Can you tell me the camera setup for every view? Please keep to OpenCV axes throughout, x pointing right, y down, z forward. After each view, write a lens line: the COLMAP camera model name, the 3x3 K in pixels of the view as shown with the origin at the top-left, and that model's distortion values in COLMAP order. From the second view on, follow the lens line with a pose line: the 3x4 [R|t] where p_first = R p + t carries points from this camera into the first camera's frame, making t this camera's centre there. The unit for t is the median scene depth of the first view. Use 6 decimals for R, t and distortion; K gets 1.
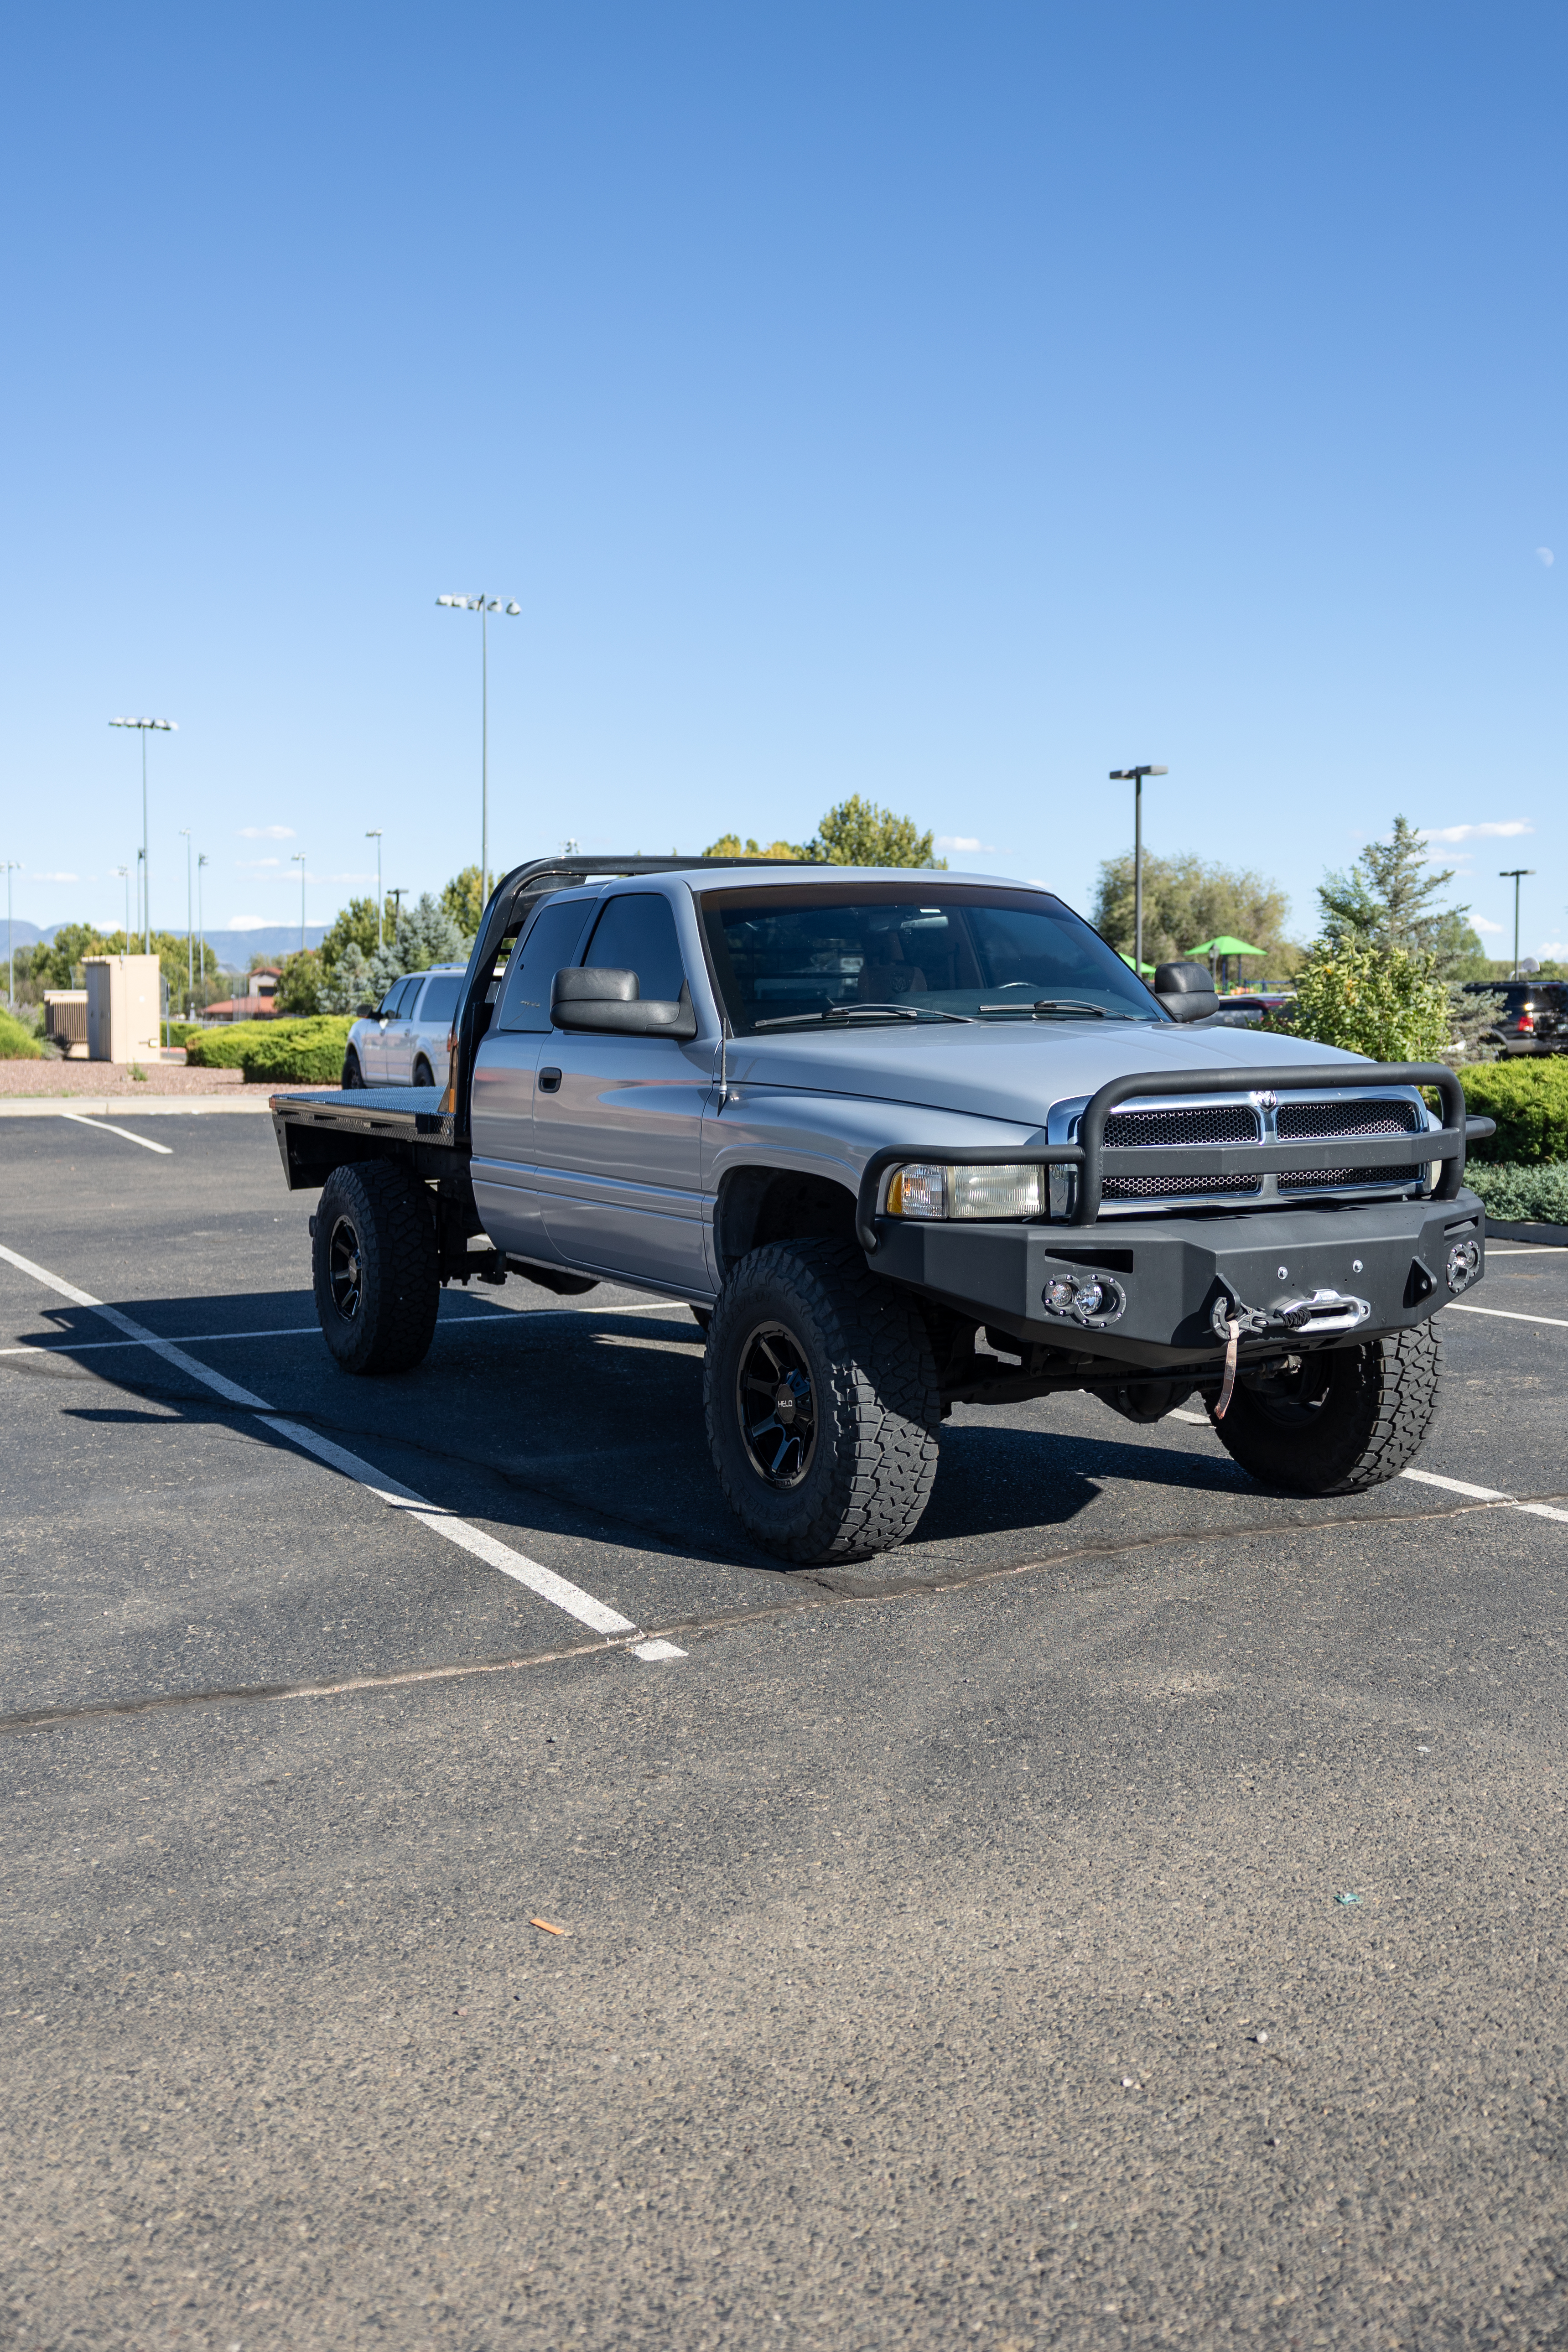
lens RADIAL K [[2322.3, 0, 778.9], [0, 2322.3, 1059.3], [0, 0, 1]] dist [-0.007512, 0.000932]
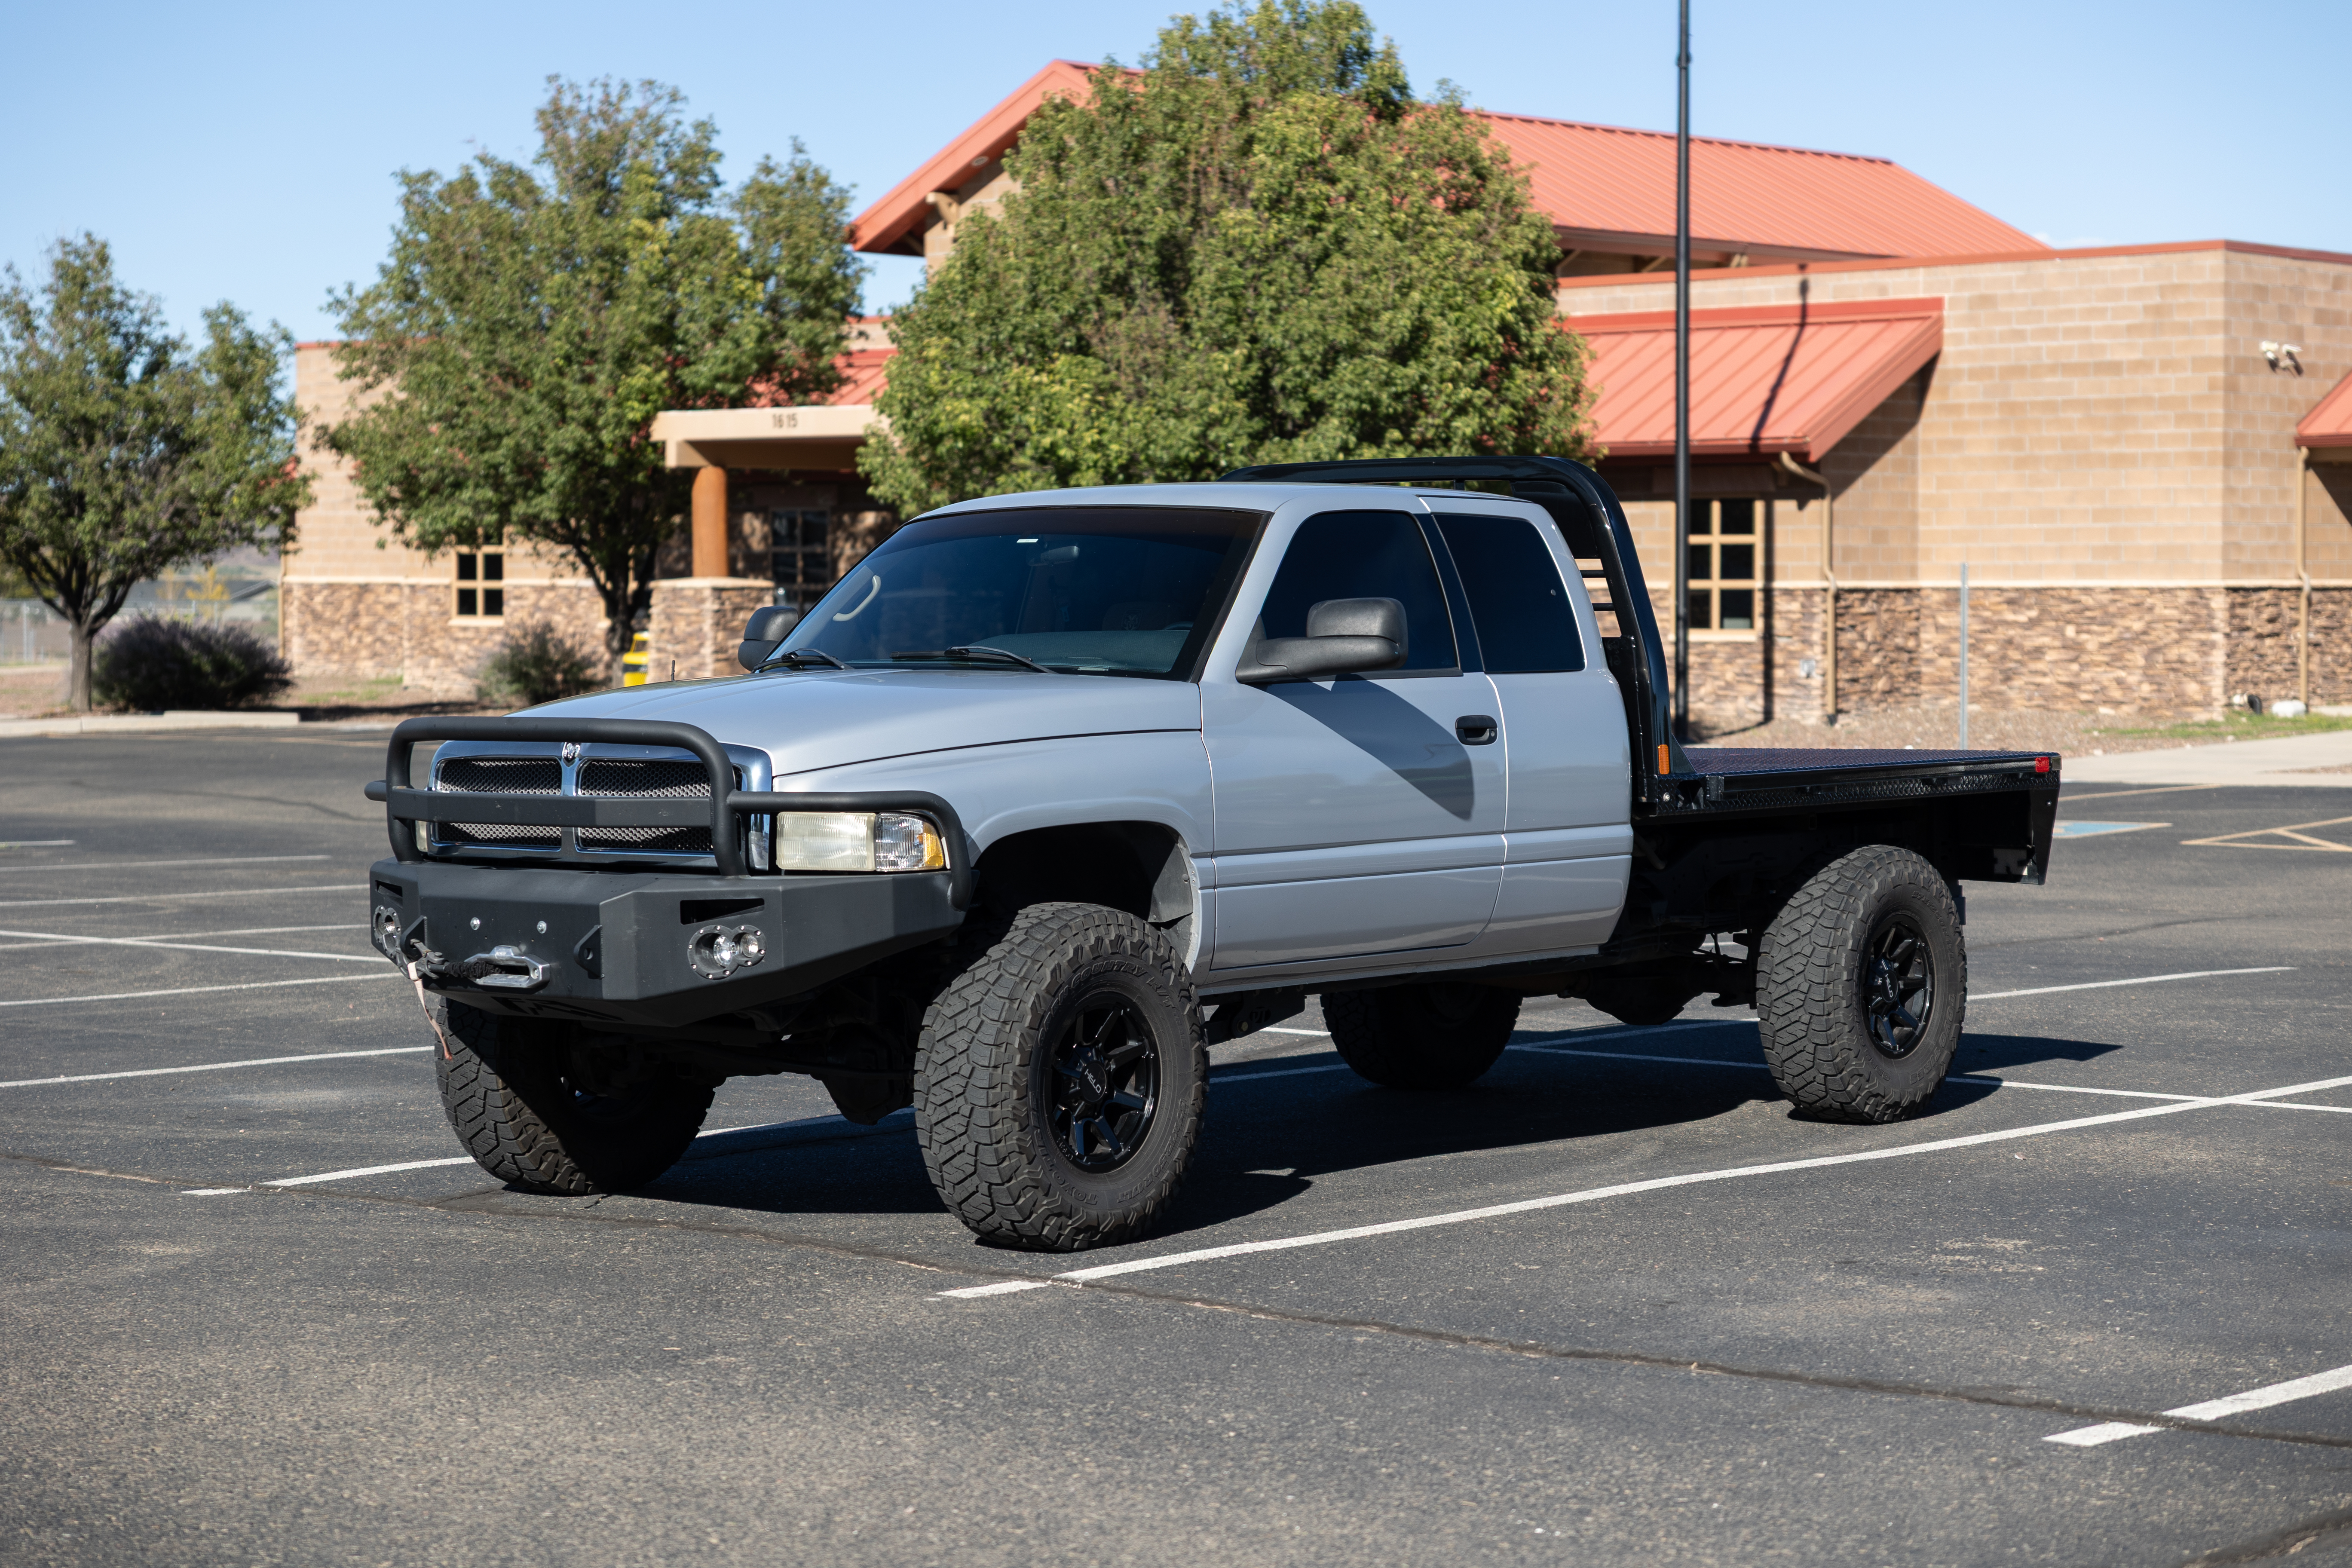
lens RADIAL K [[4390.4, 0, 1176.0], [0, 4390.4, 784.0], [0, 0, 1]] dist [0.048374, 0.066756]
pose [[0.346755, 0.033640, -0.937352, 2.003449], [-0.018239, 0.999410, 0.029120, -0.027289], [0.937778, 0.006999, 0.347164, 0.600603]]
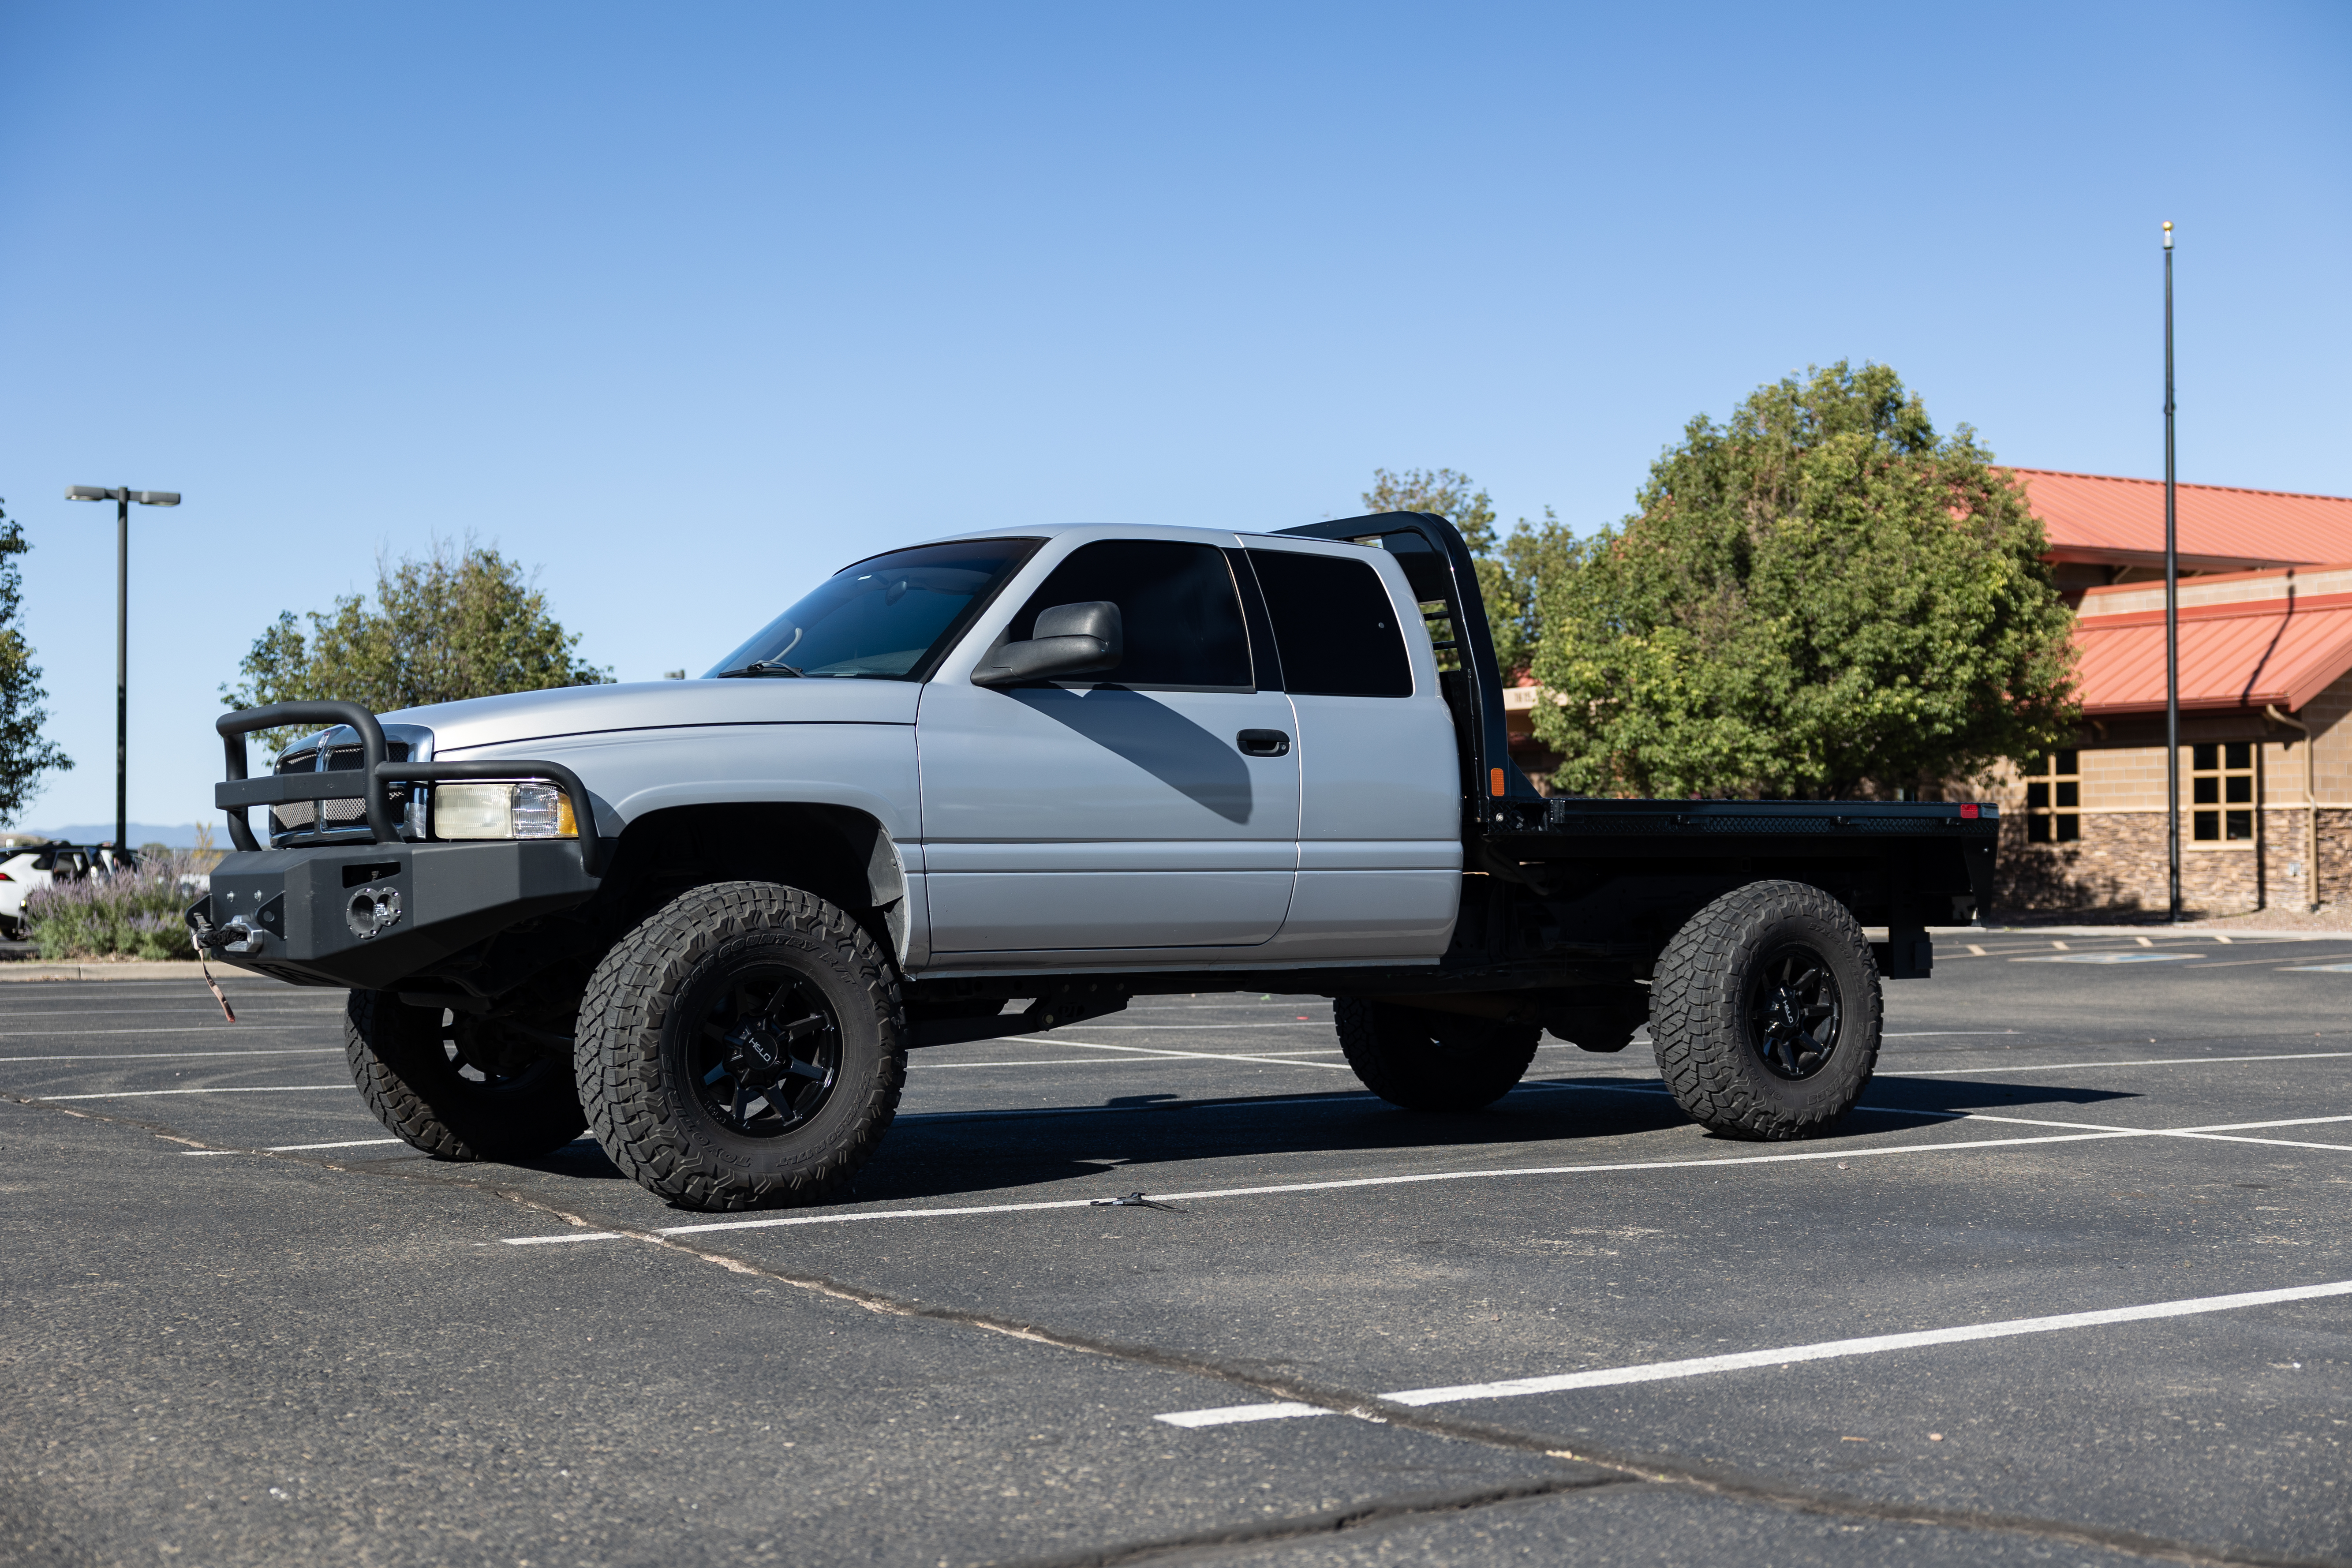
lens RADIAL K [[2900.5, 0, 1176.0], [0, 2900.5, 784.0], [0, 0, 1]] dist [-0.012485, 0.030127]
pose [[0.079730, -0.034762, -0.996210, 1.559485], [-0.017994, 0.999179, -0.036306, 0.077253], [0.996654, 0.020820, 0.079039, 1.282766]]
